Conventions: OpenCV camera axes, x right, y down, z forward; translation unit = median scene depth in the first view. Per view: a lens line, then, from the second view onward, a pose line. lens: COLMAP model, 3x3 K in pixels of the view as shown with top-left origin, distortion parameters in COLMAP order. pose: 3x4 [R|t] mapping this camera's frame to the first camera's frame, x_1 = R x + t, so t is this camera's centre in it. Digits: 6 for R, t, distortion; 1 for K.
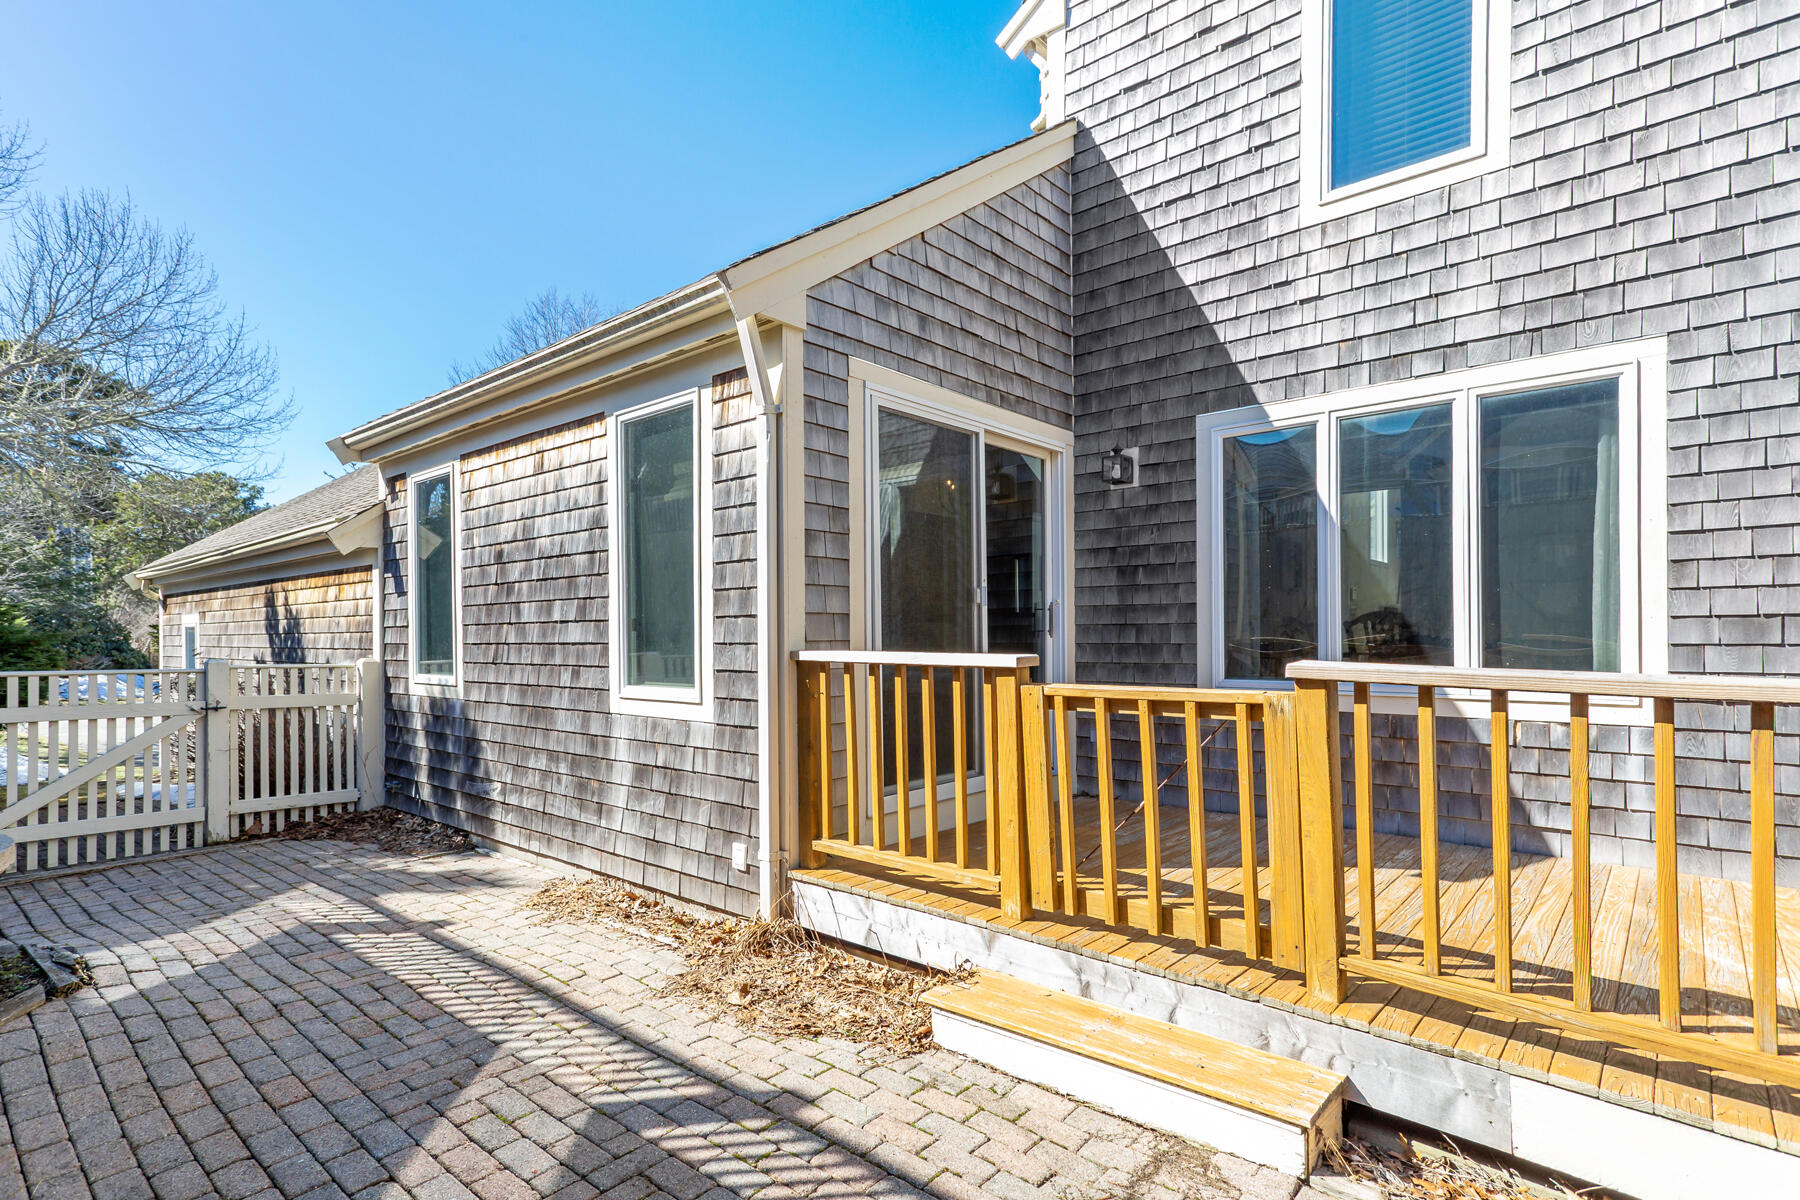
lens RADIAL K [[888.2, 0, 906.6], [0, 888.2, 608.6], [0, 0, 1]] dist [0.003728, -0.000507]
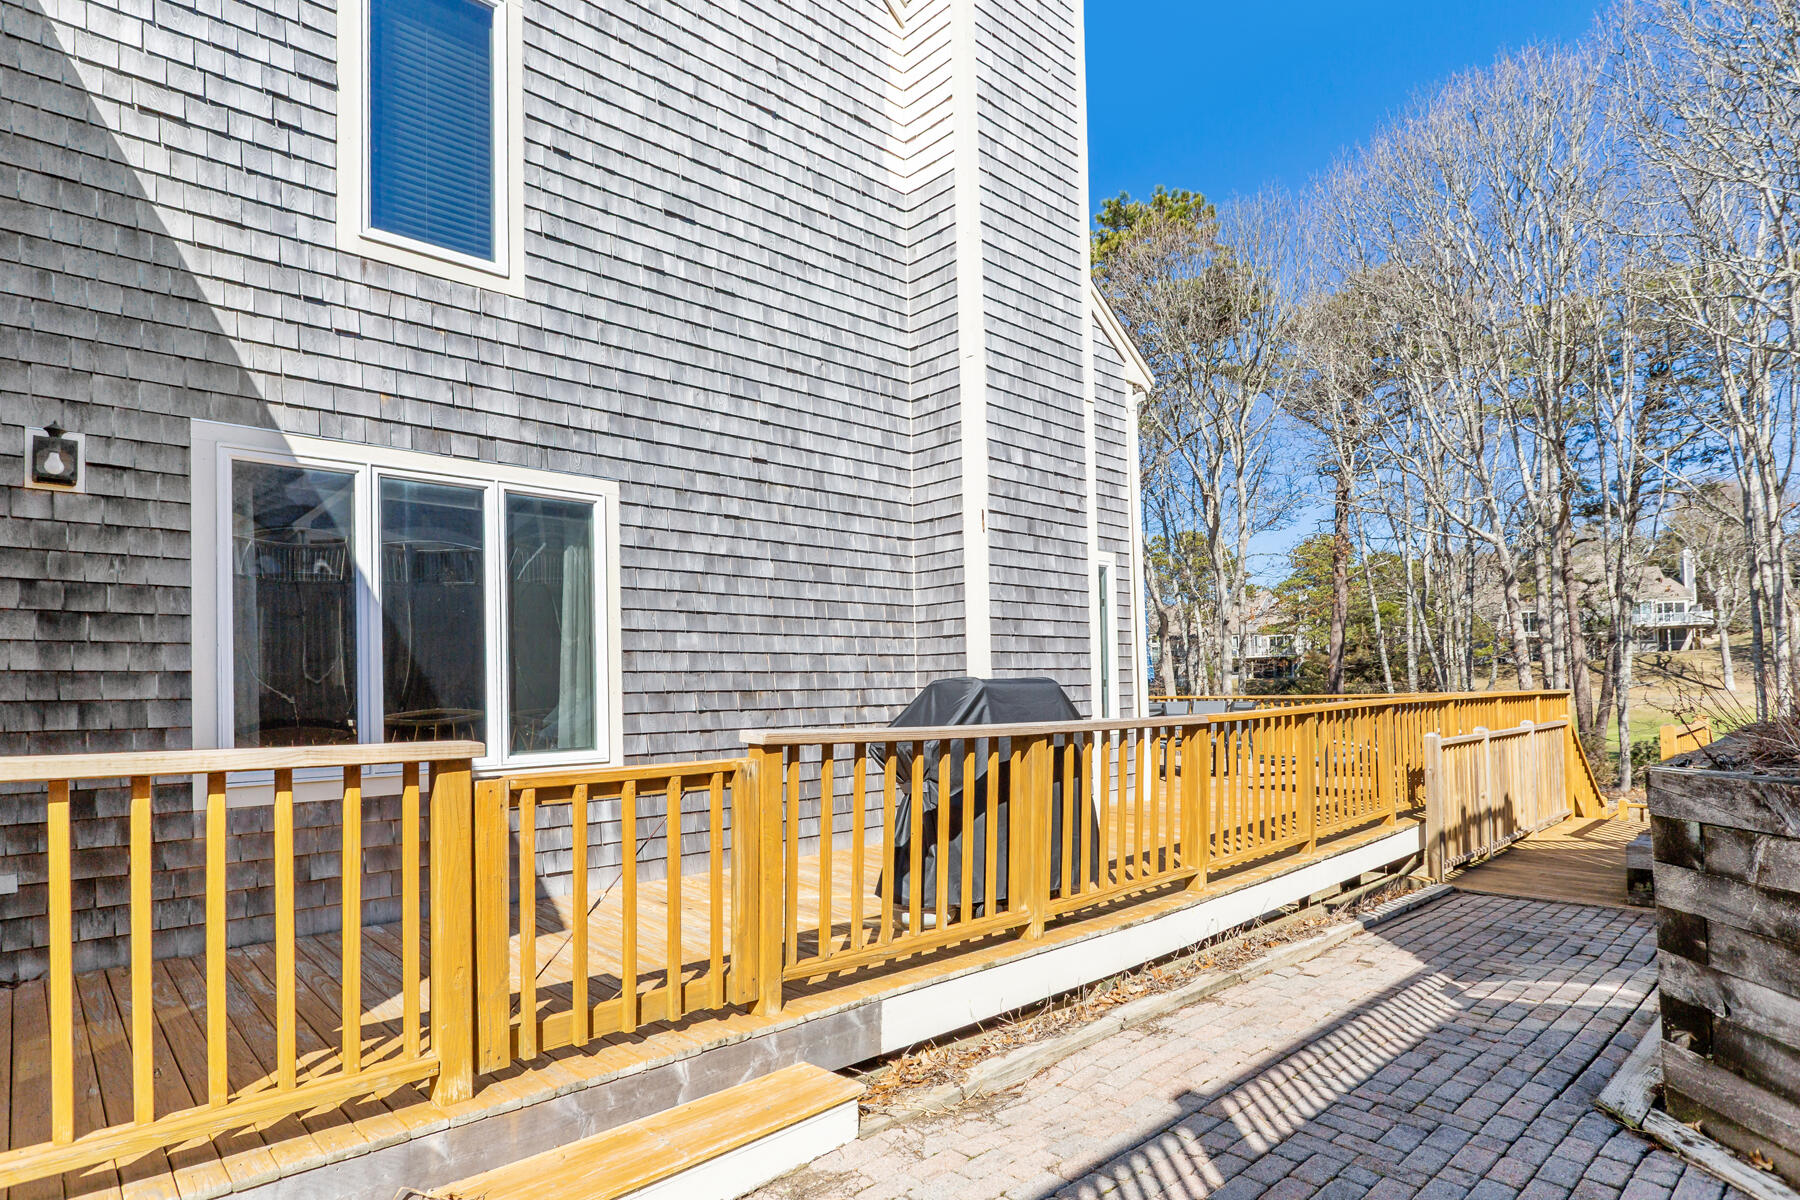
lens RADIAL K [[959.8, 0, 906.9], [0, 959.8, 610.8], [0, 0, 1]] dist [0.000094, -0.000056]
pose [[0.102873, 0.089831, 0.990630, -0.438729], [-0.015234, 0.995939, -0.088731, 0.005771], [-0.994578, -0.005963, 0.103824, 0.361808]]
